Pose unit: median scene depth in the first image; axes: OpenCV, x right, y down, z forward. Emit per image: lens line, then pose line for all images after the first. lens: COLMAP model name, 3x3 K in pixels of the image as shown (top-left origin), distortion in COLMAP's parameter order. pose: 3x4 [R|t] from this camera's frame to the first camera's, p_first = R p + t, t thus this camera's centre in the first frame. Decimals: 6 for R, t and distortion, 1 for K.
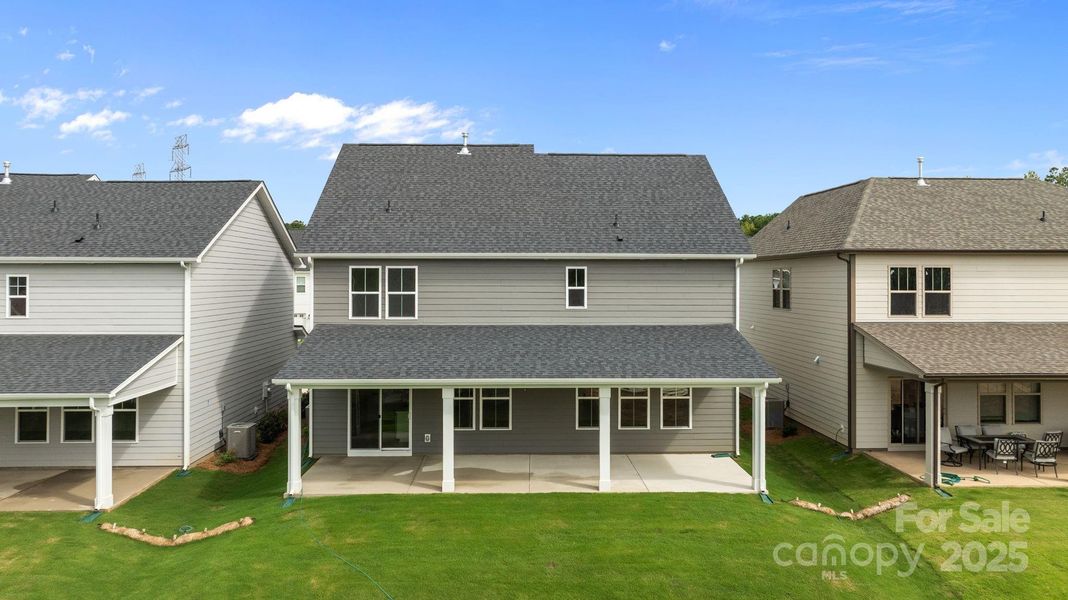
lens RADIAL K [[766.3, 0, 535.4], [0, 766.3, 285.9], [0, 0, 1]] dist [-0.008680, 0.000277]
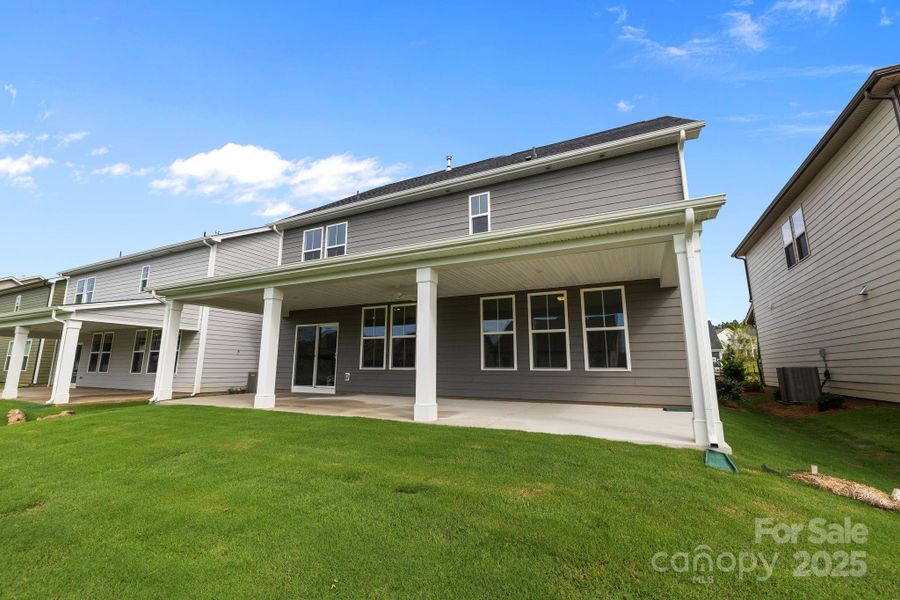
lens RADIAL K [[382.4, 0, 443.6], [0, 382.4, 299.7], [0, 0, 1]] dist [-0.002972, -0.000087]
pose [[0.875904, -0.083586, -0.475190, 0.229292], [-0.006092, 0.982885, -0.184120, 0.190904], [0.482447, 0.164166, 0.860404, 0.601854]]
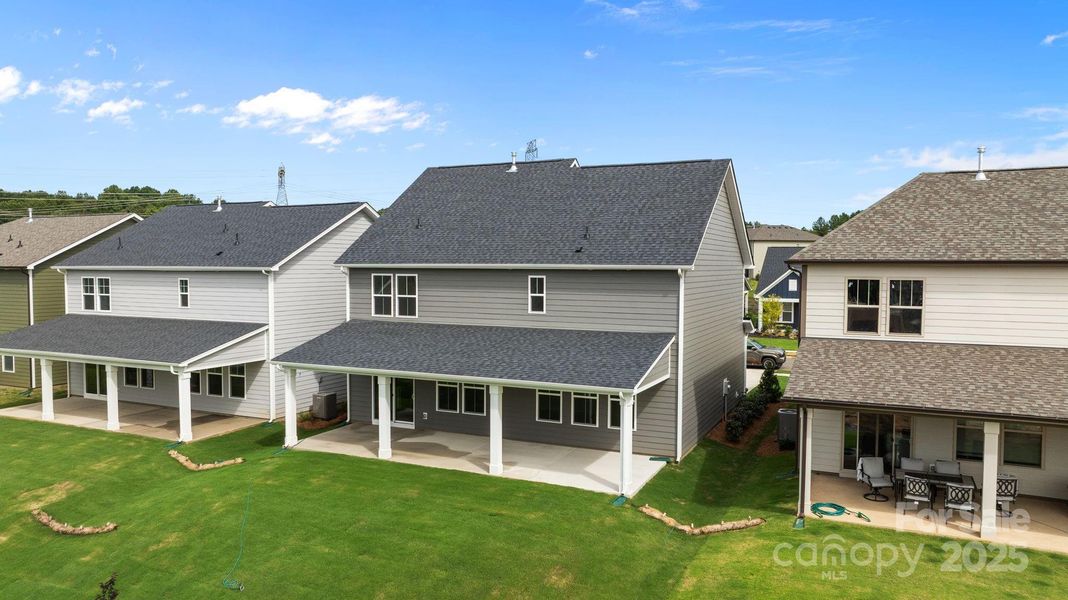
lens RADIAL K [[749.7, 0, 535.5], [0, 749.7, 305.7], [0, 0, 1]] dist [-0.008683, -0.005814]
pose [[0.890560, 0.027681, -0.454024, 0.551906], [-0.005695, 0.998747, 0.049721, -0.036188], [0.454831, -0.041694, 0.889601, 0.028820]]
